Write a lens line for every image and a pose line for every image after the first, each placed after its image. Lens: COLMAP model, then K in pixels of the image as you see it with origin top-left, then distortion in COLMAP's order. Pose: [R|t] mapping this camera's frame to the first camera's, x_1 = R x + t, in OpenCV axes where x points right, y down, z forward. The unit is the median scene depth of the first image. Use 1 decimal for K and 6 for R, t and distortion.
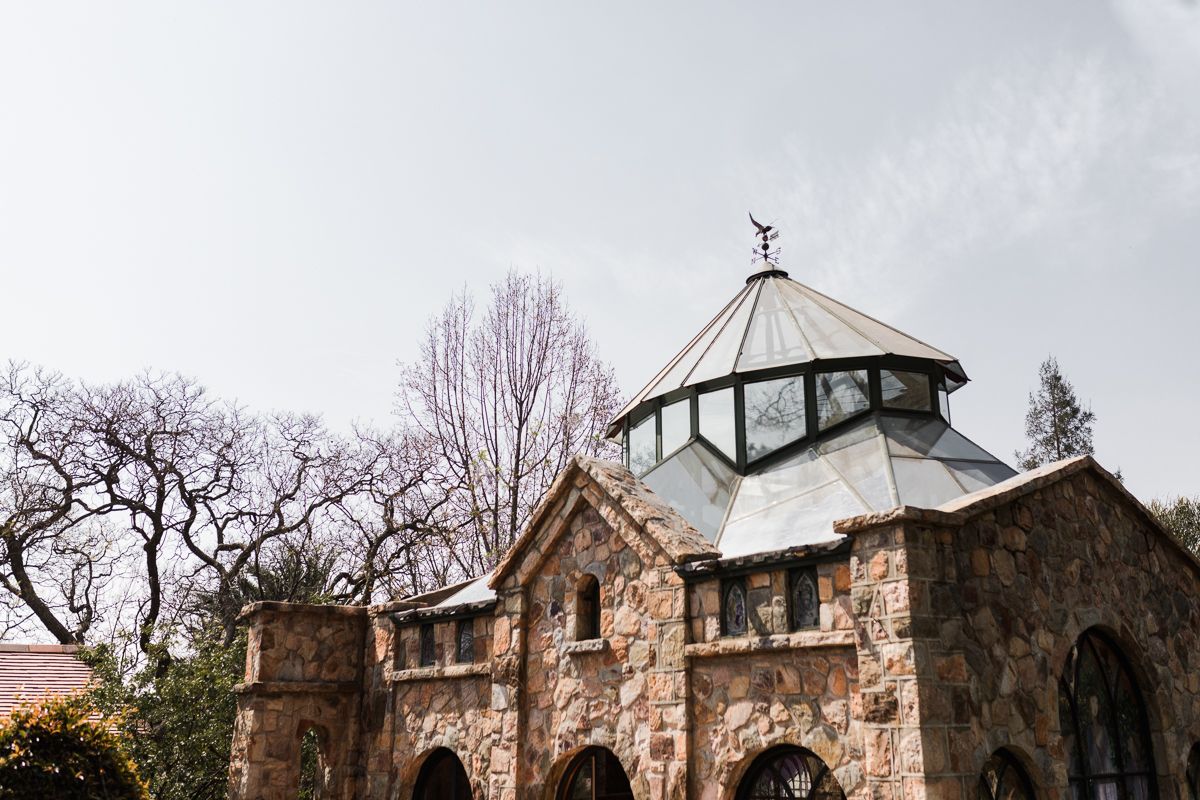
lens RADIAL K [[1106.5, 0, 603.3], [0, 1106.5, 387.8], [0, 0, 1]] dist [-0.006862, 0.000000]
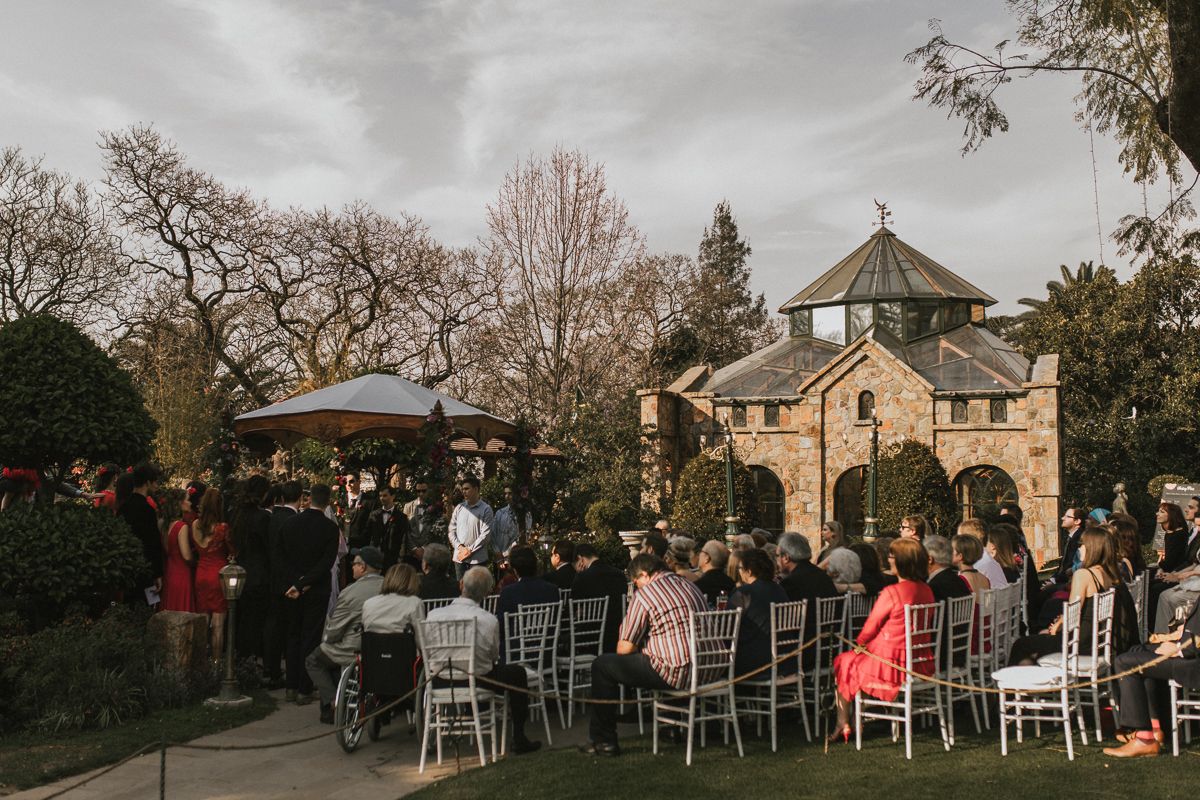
lens RADIAL K [[1239.2, 0, 596.0], [0, 1239.2, 399.3], [0, 0, 1]] dist [-0.020904, 0.000000]
pose [[0.875603, 0.048190, 0.480621, -1.577482], [-0.154112, 0.970880, 0.183418, -0.171052], [-0.457786, -0.234671, 0.857532, -0.812809]]
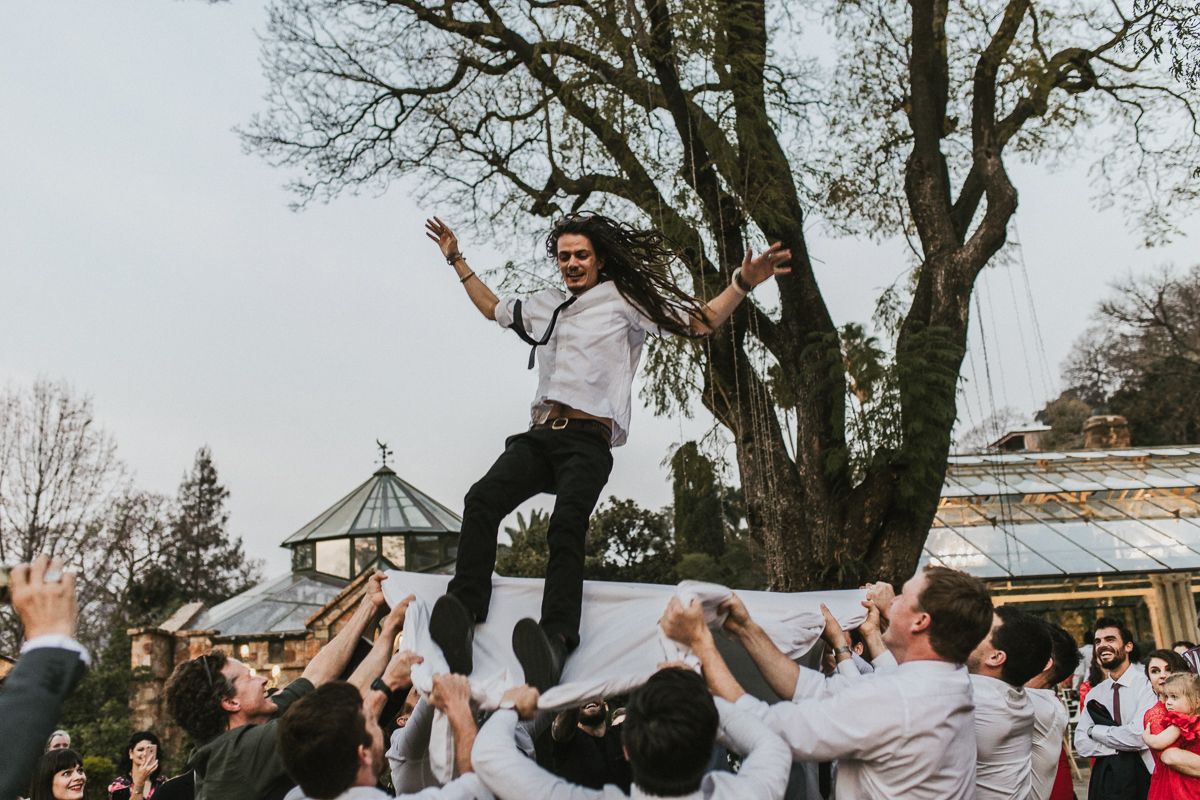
lens RADIAL K [[1106.5, 0, 593.4], [0, 1106.5, 394.3], [0, 0, 1]] dist [-0.006862, 0.000000]
pose [[0.576662, 0.198827, 0.792420, -1.525871], [-0.185959, 0.976418, -0.109667, -0.109367], [-0.795538, -0.084117, 0.600037, -0.601976]]
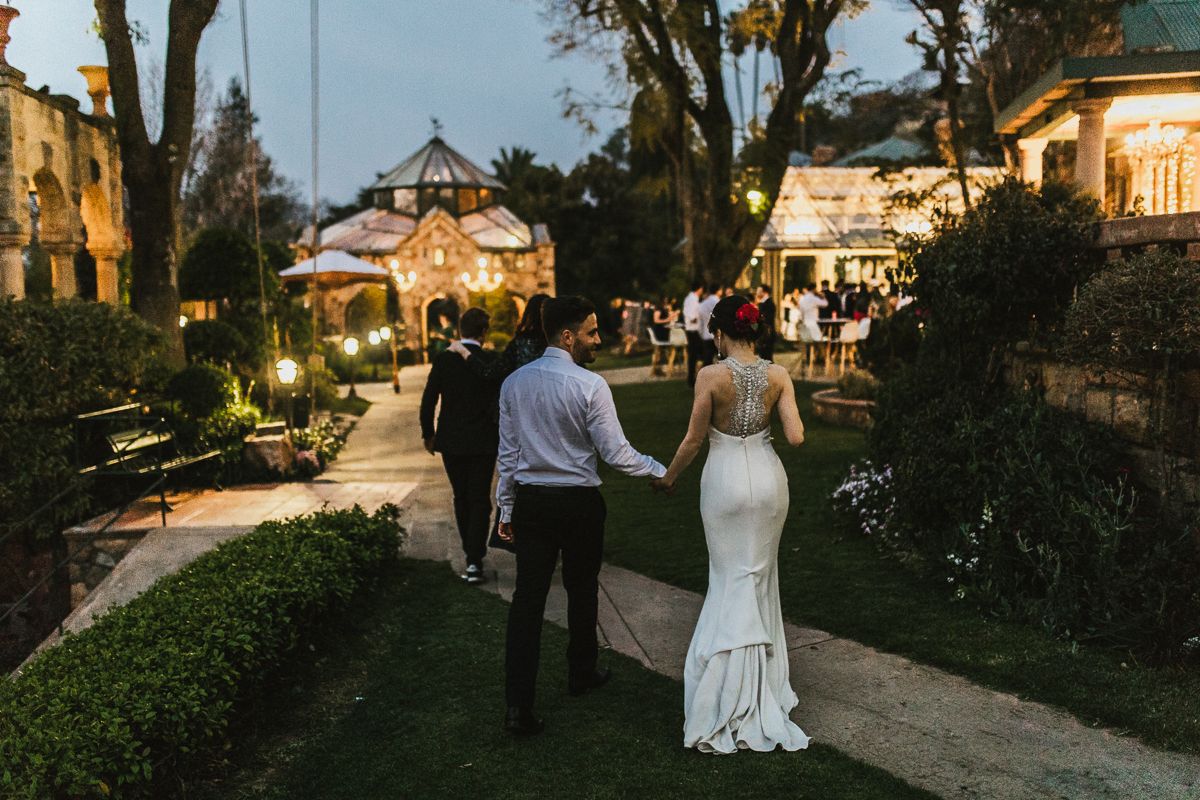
lens RADIAL K [[1106.5, 0, 601.4], [0, 1106.5, 399.4], [0, 0, 1]] dist [-0.006862, 0.000000]
pose [[0.530850, -0.066522, 0.844851, -2.549223], [-0.237396, 0.945329, 0.223597, -0.255384], [-0.813537, -0.319261, 0.486036, -1.162842]]
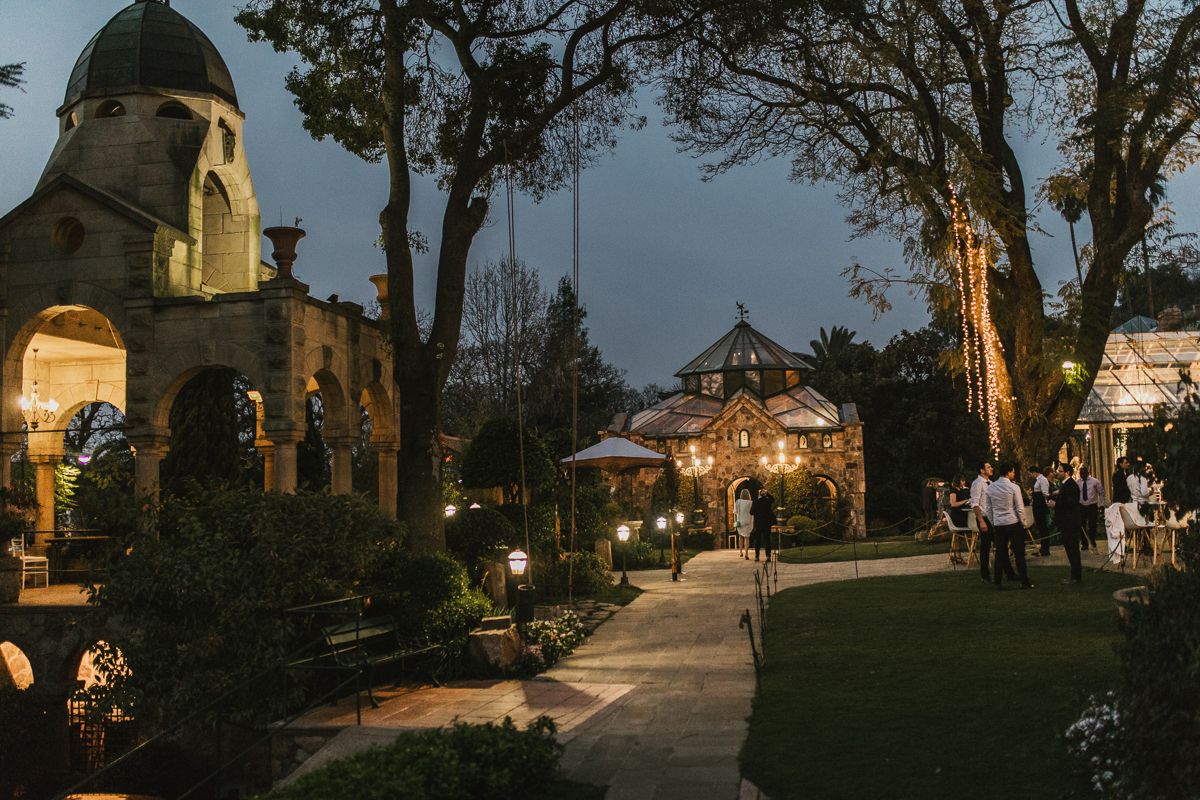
lens RADIAL K [[1106.5, 0, 605.8], [0, 1106.5, 394.9], [0, 0, 1]] dist [-0.006862, 0.000000]
pose [[0.753879, 0.051402, 0.655000, -2.455437], [-0.174720, 0.976722, 0.124446, -0.269195], [-0.633356, -0.208259, 0.745311, -1.188558]]
